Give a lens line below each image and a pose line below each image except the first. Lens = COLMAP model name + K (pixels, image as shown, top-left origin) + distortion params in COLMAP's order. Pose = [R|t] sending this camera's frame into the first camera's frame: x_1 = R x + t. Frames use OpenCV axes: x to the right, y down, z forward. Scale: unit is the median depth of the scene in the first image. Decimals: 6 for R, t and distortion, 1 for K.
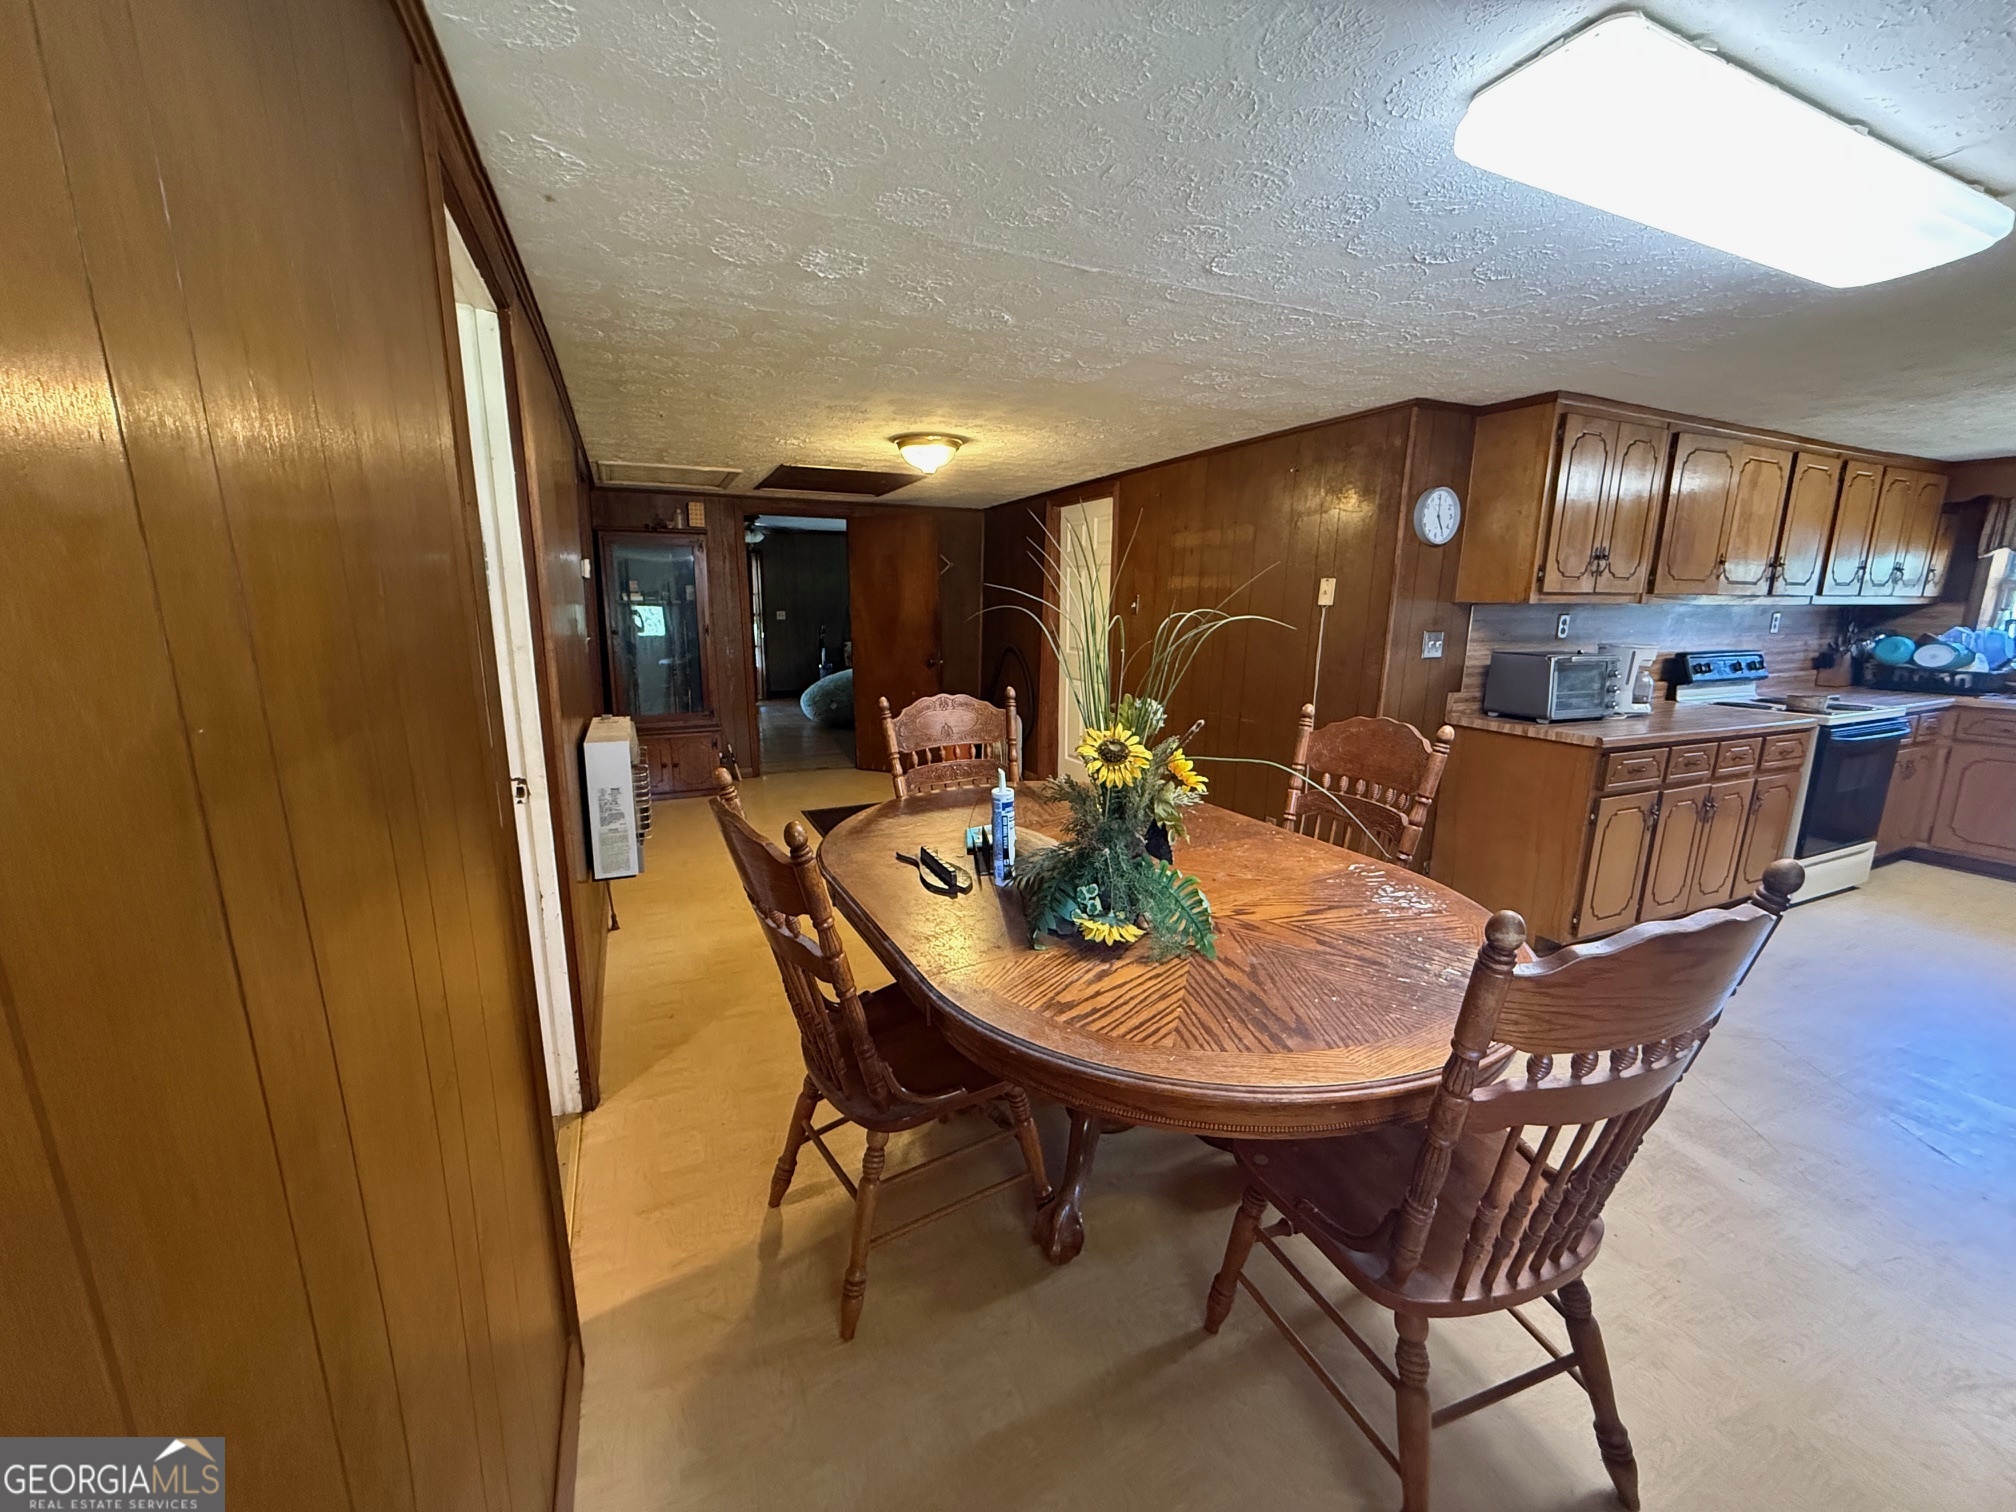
lens RADIAL K [[802.3, 0, 1007.2], [0, 802.3, 756.4], [0, 0, 1]] dist [0.000628, -0.000675]
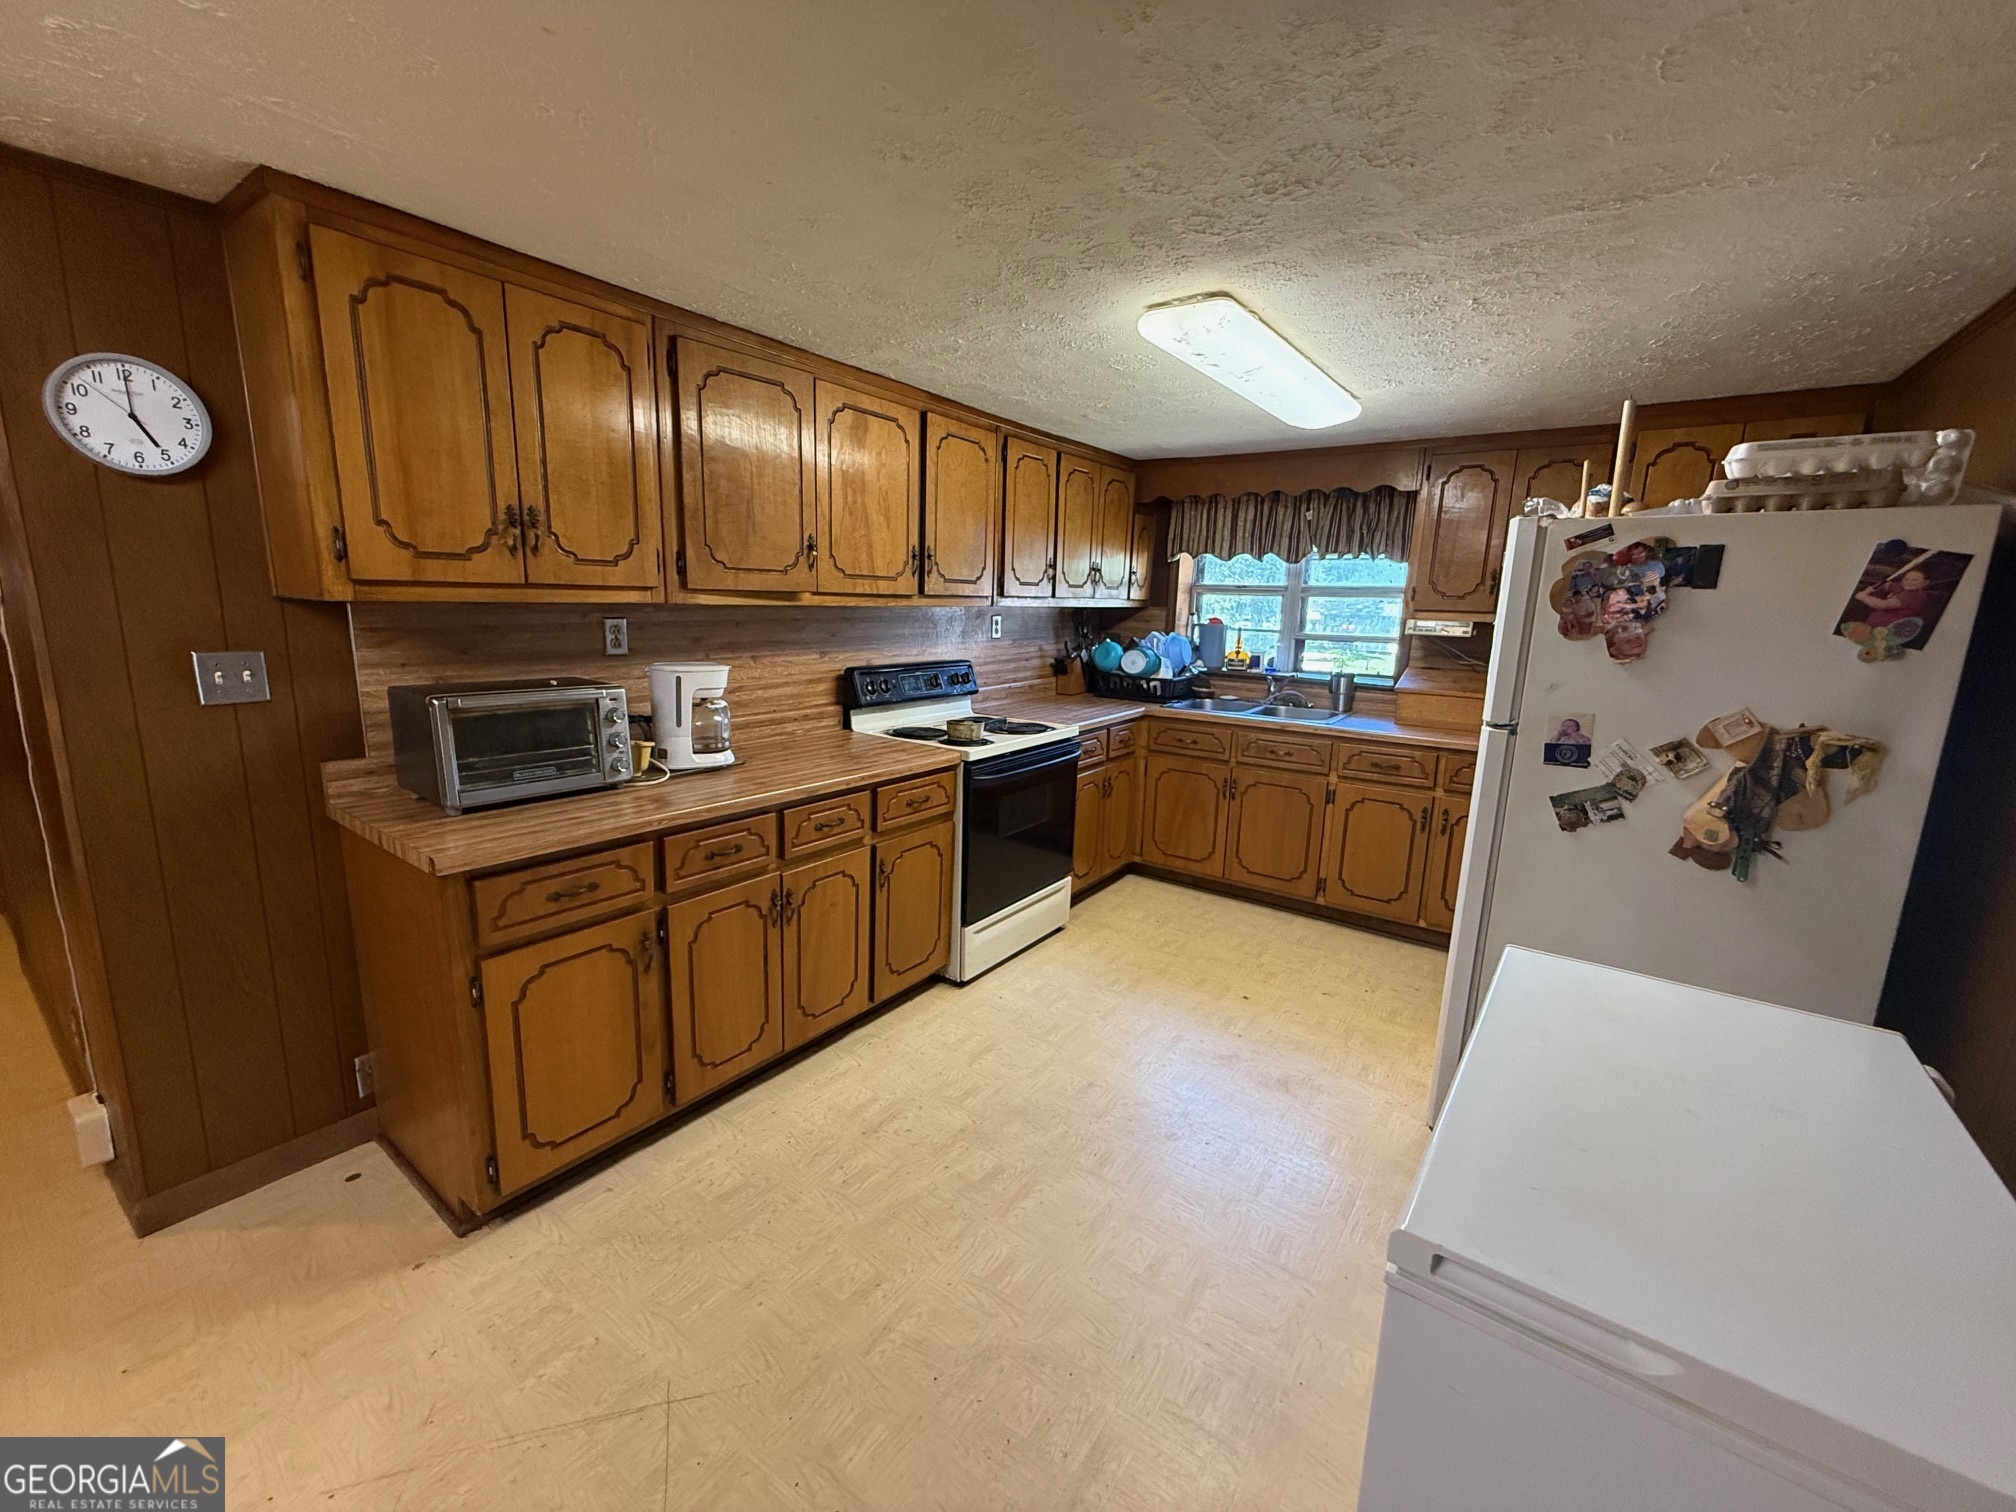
lens RADIAL K [[802.3, 0, 999.0], [0, 802.3, 760.1], [0, 0, 1]] dist [0.000628, -0.000675]
pose [[0.873212, -0.079571, 0.480801, 0.563897], [0.073184, 0.996803, 0.032054, -0.052767], [-0.481815, 0.007197, 0.876243, 0.246864]]
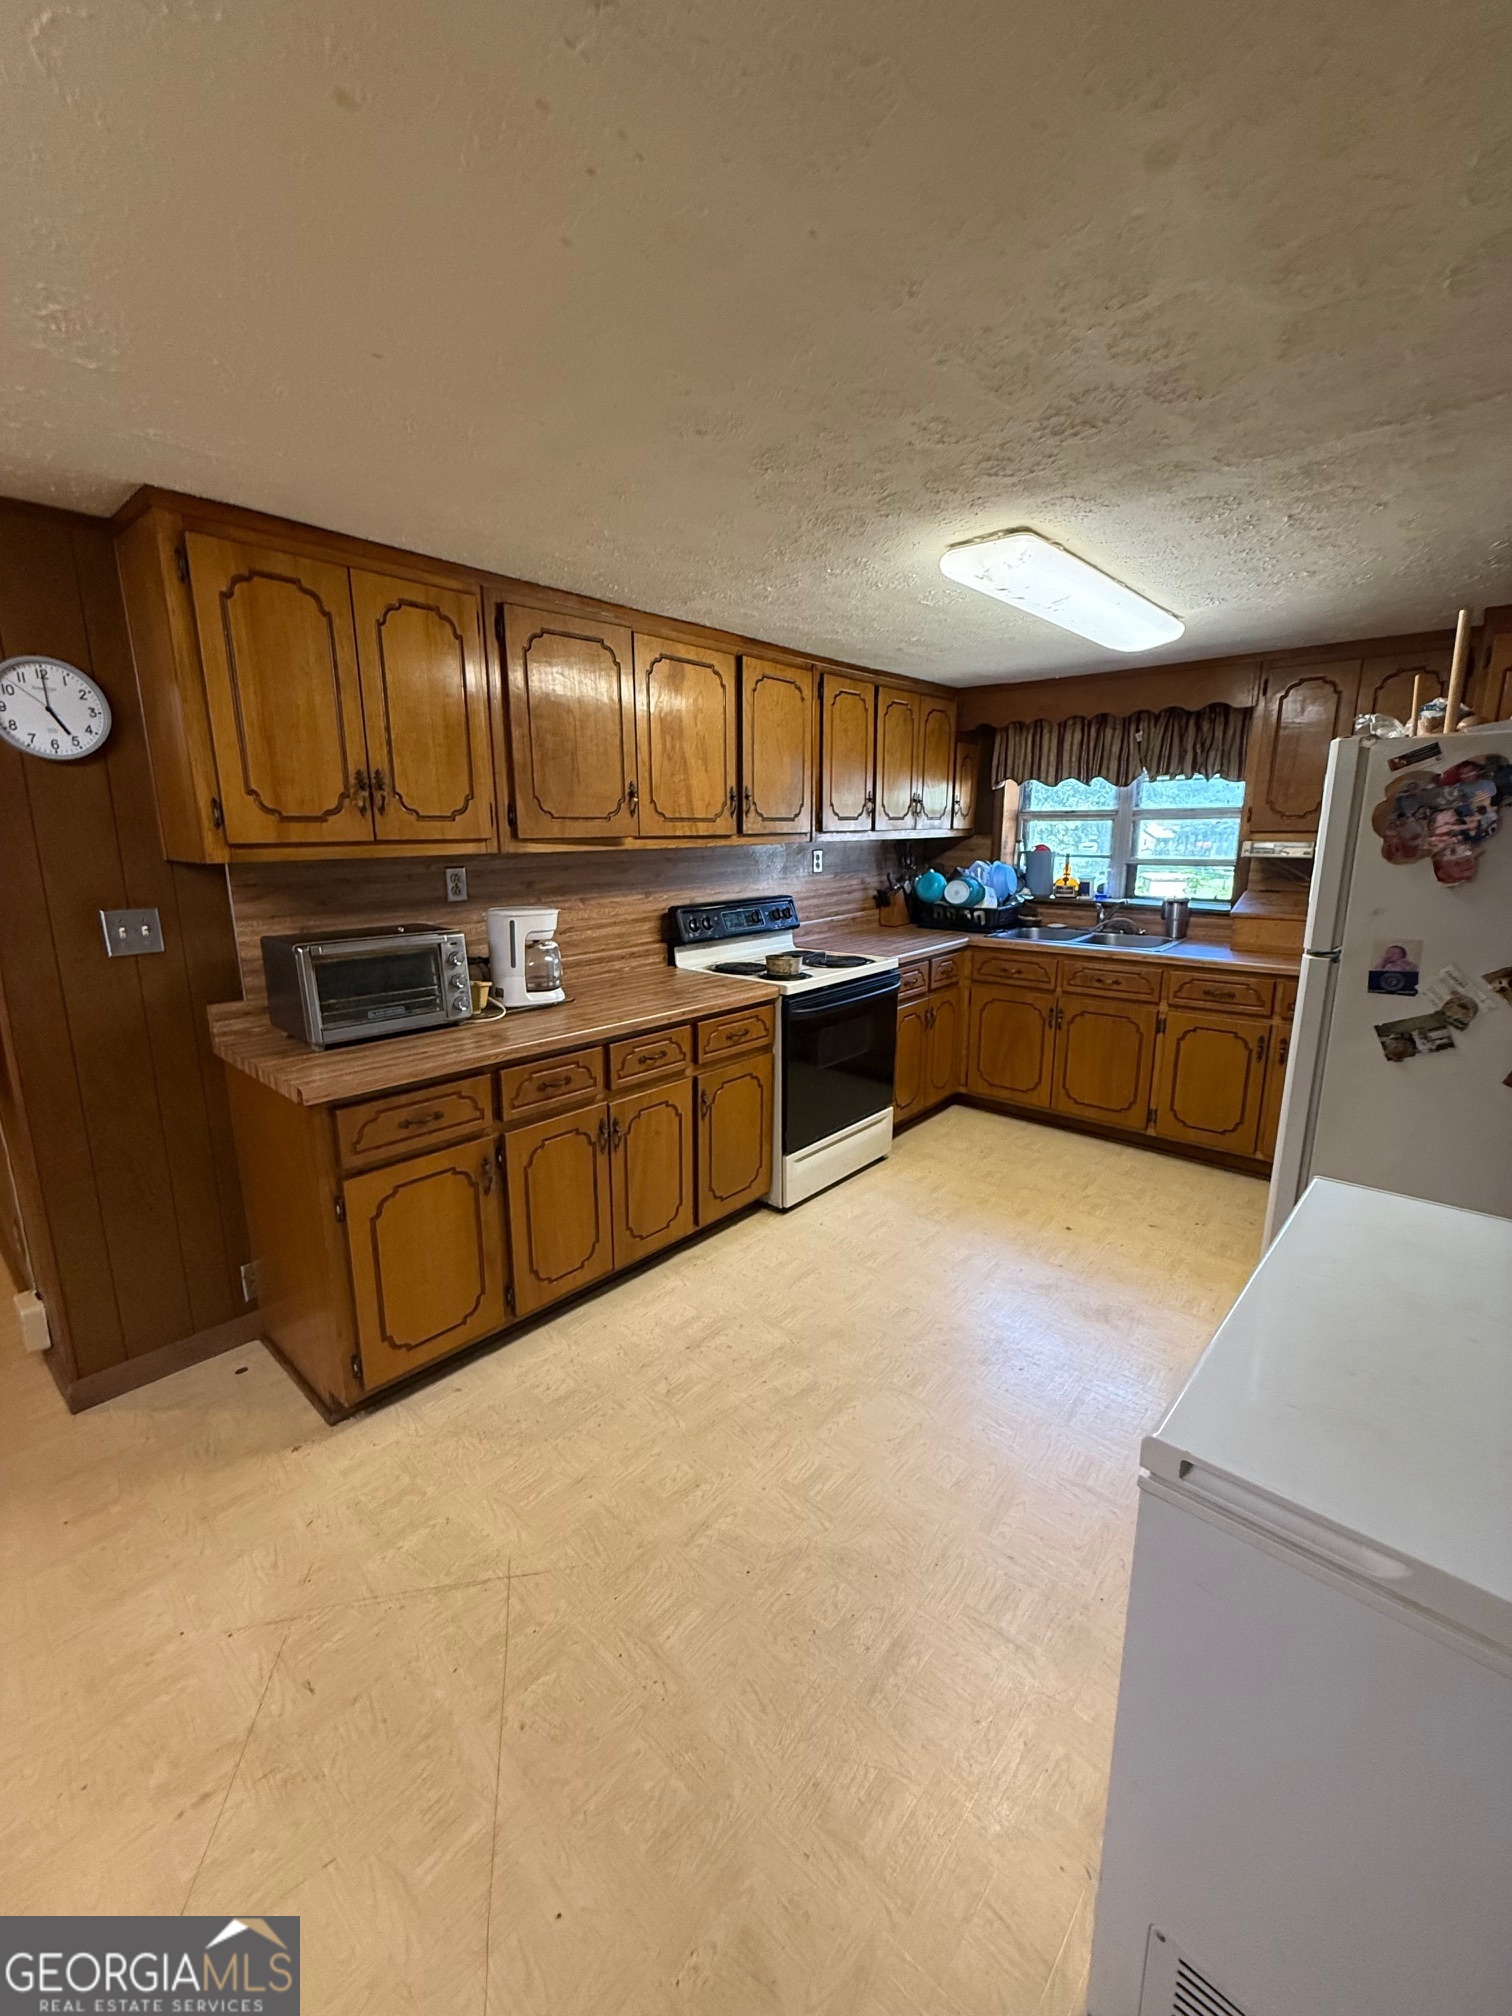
lens RADIAL K [[802.3, 0, 751.6], [0, 802.3, 1004.3], [0, 0, 1]] dist [0.000628, -0.000675]
pose [[0.917318, -0.098246, 0.385843, 0.568939], [0.089478, 0.995158, 0.040667, -0.055145], [-0.387970, -0.002780, 0.921668, 0.221355]]
